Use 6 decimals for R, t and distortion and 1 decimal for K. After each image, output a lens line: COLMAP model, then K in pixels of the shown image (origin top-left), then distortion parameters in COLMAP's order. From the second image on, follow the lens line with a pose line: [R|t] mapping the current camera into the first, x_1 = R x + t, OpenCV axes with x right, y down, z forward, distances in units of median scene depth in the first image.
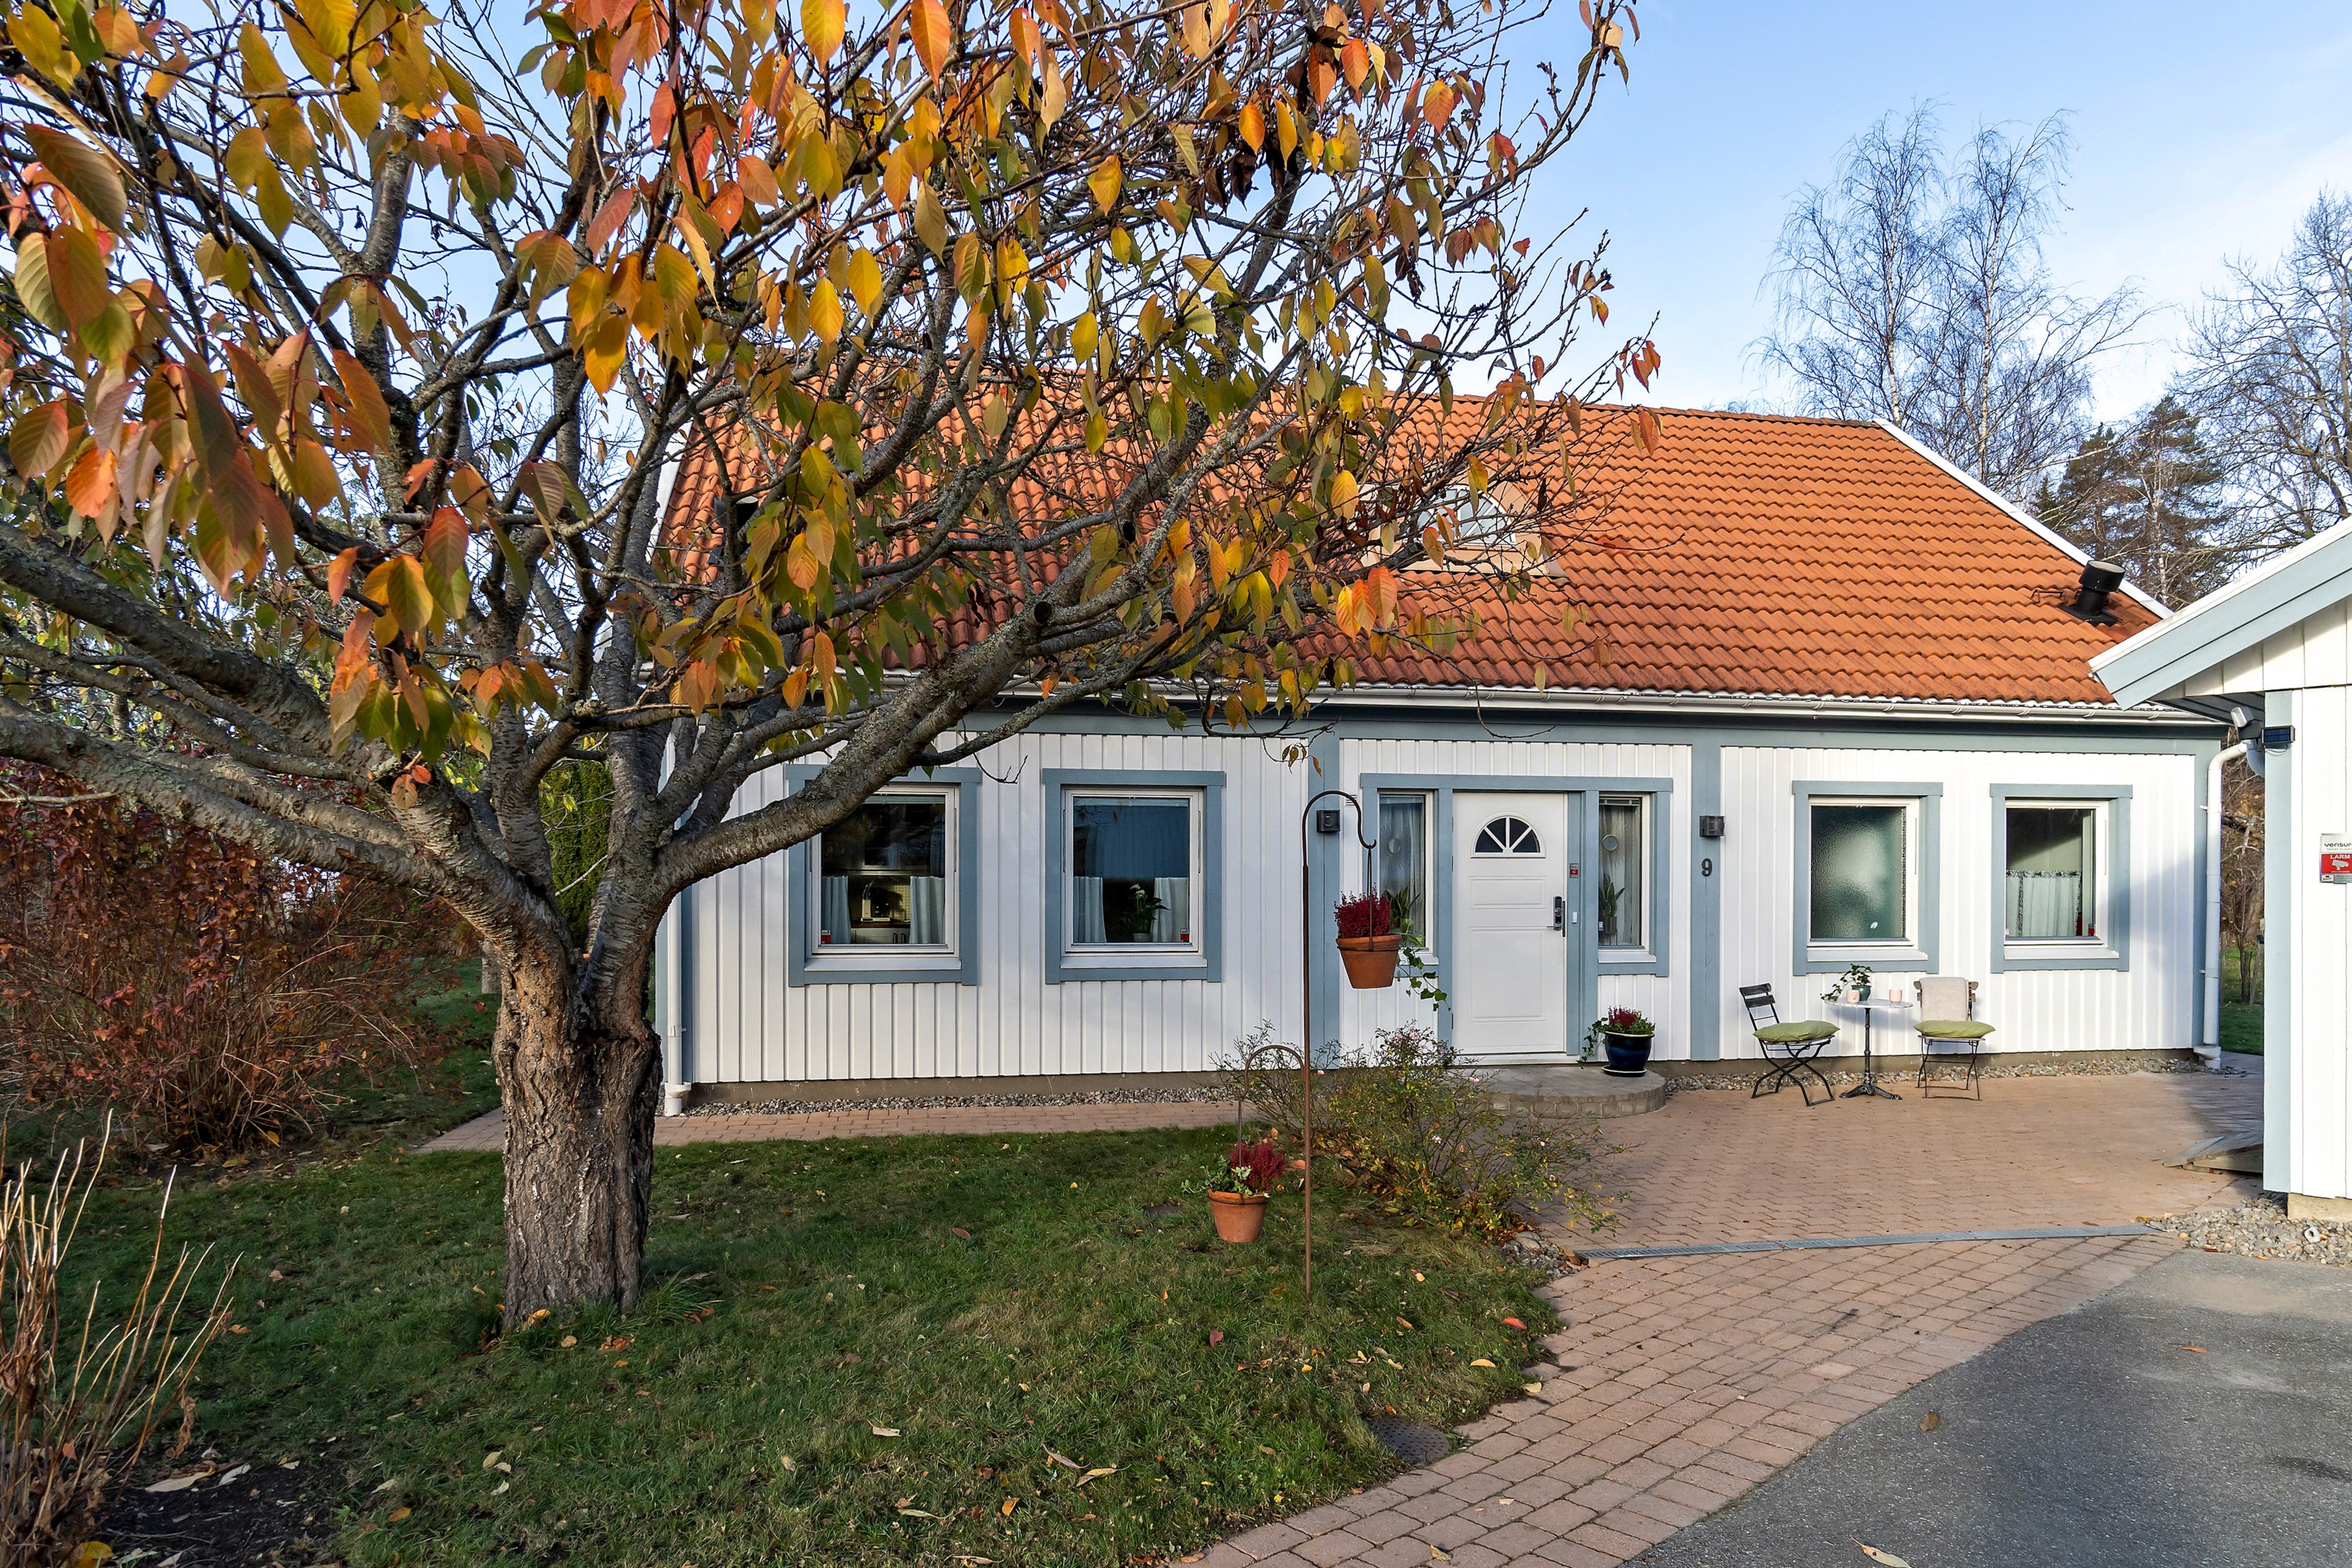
lens RADIAL K [[1418.4, 0, 1176.9], [0, 1418.4, 835.3], [0, 0, 1]] dist [0.007898, 0.001102]
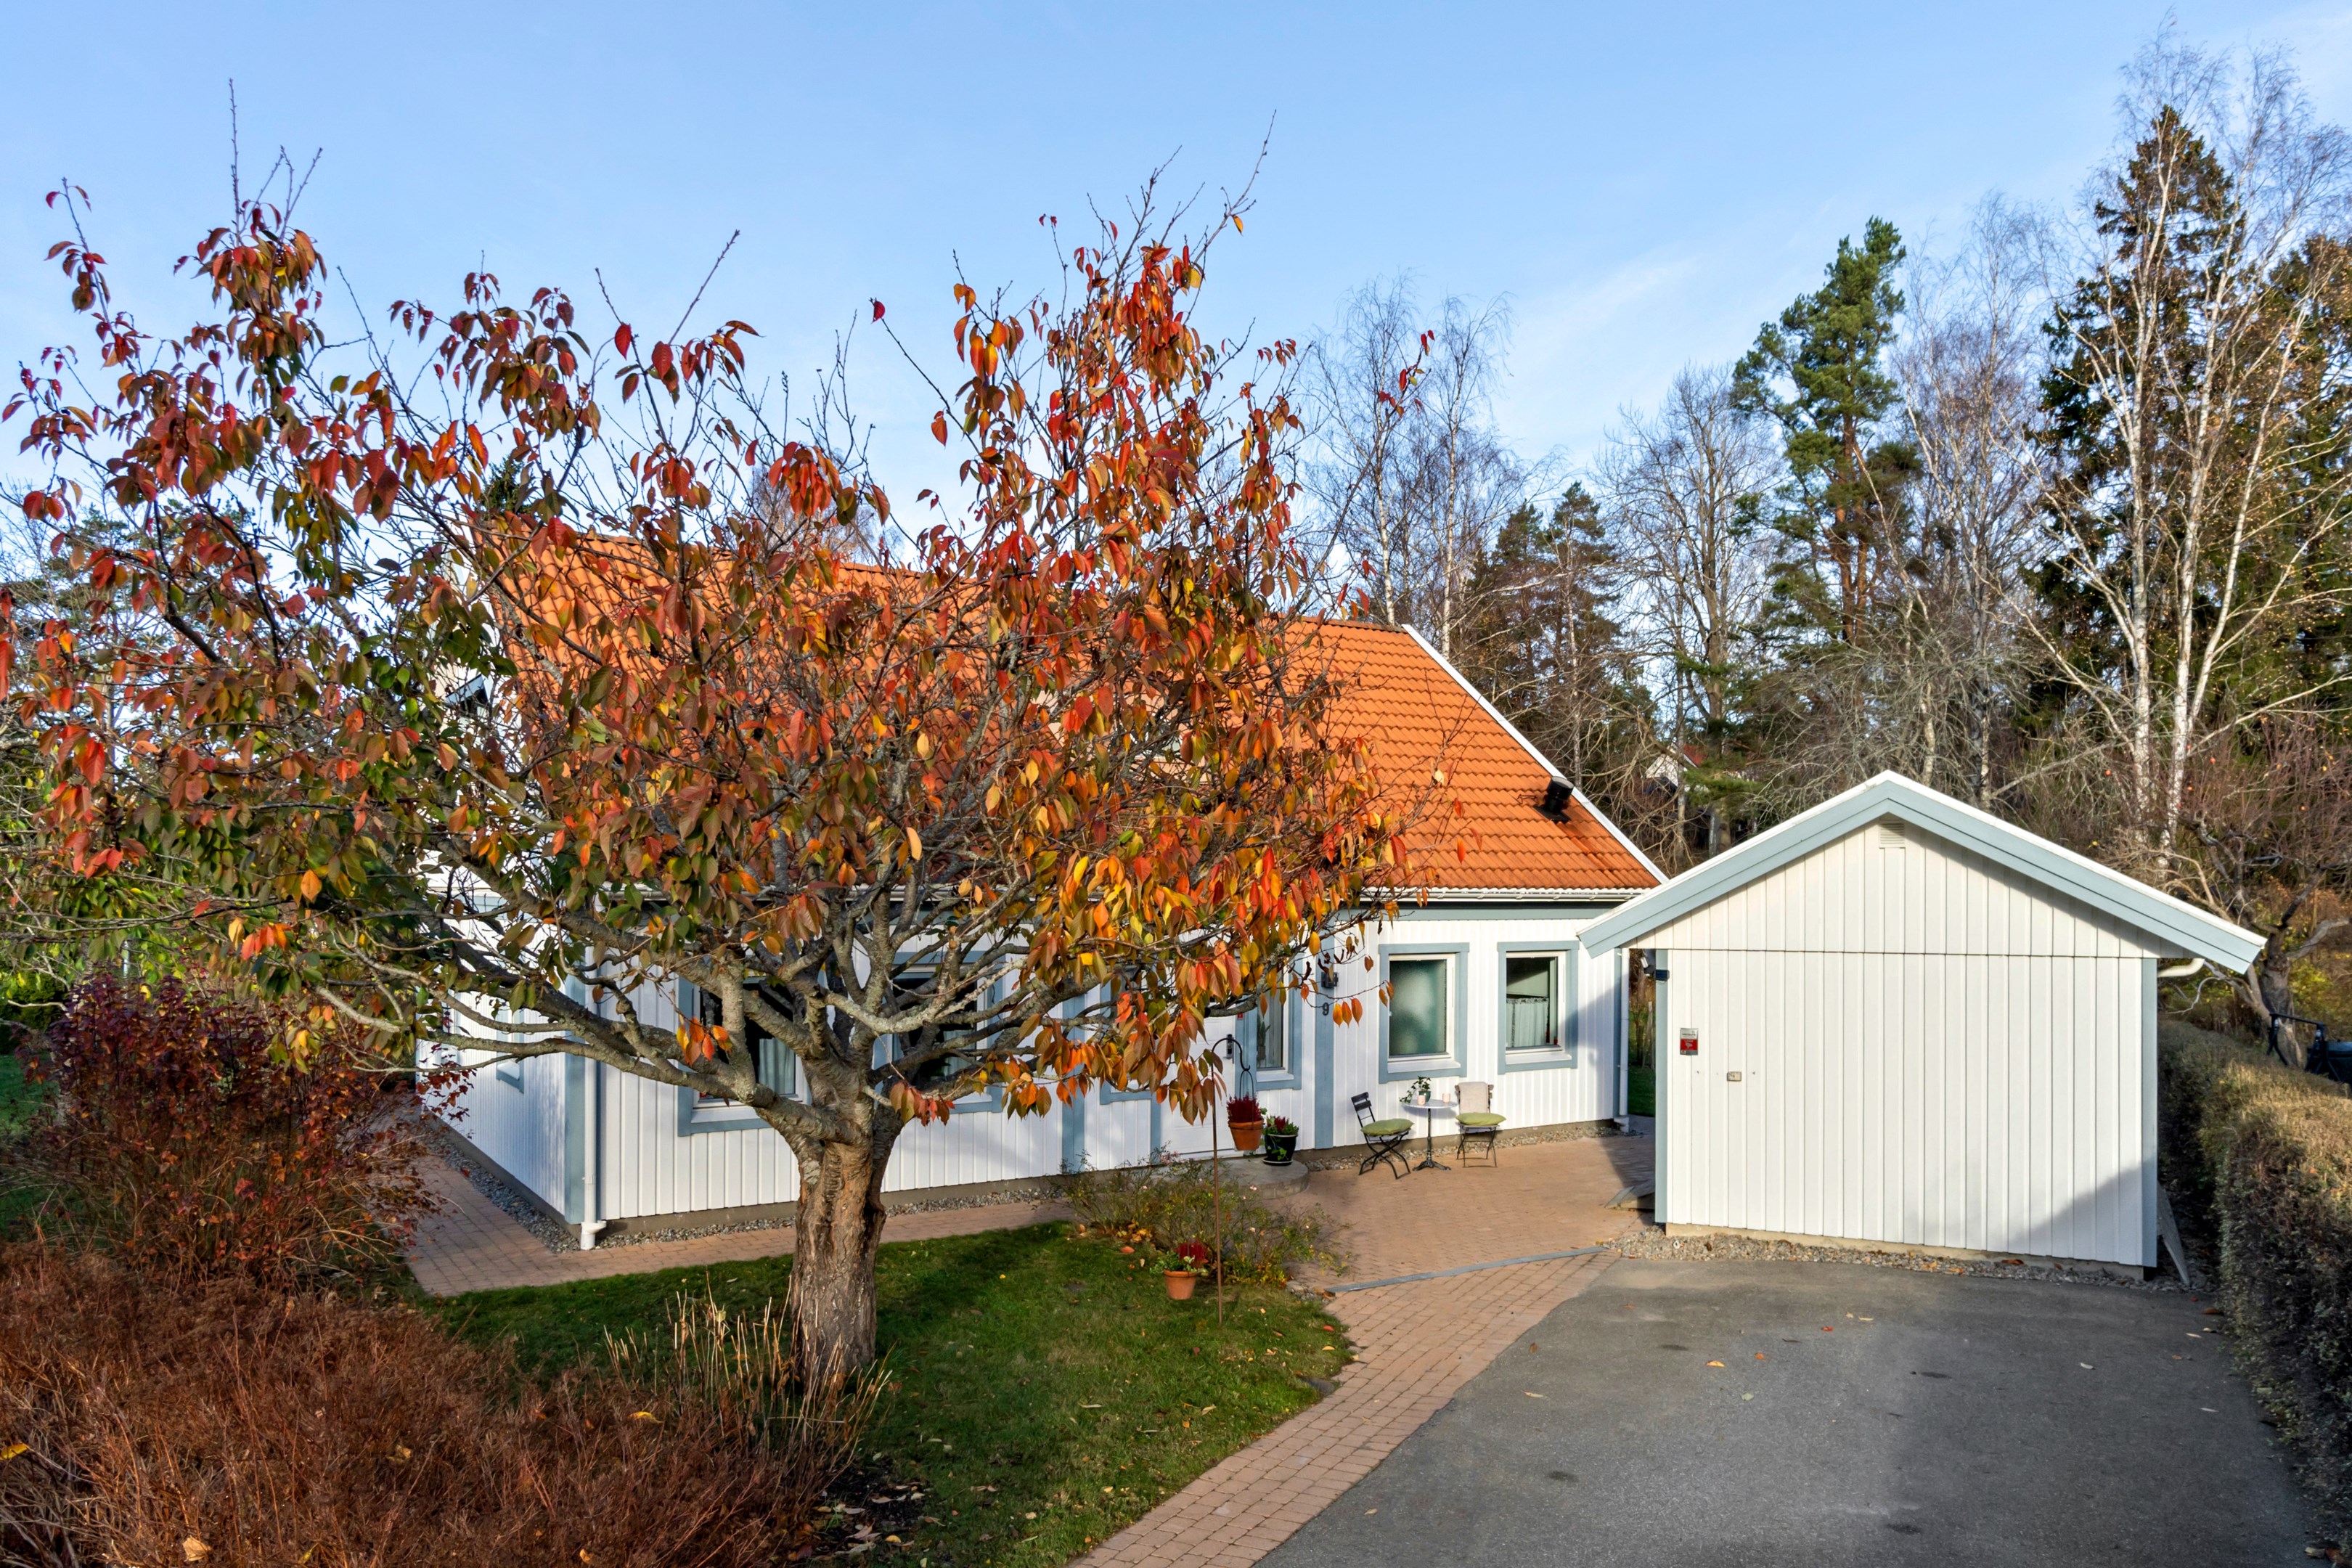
lens RADIAL K [[1639.6, 0, 1176.0], [0, 1639.6, 784.0], [0, 0, 1]] dist [0.009005, 0.000702]
pose [[0.931291, 0.022073, 0.363608, -0.370458], [-0.009786, 0.999318, -0.035601, -0.145363], [-0.364145, 0.029597, 0.930872, -0.474049]]
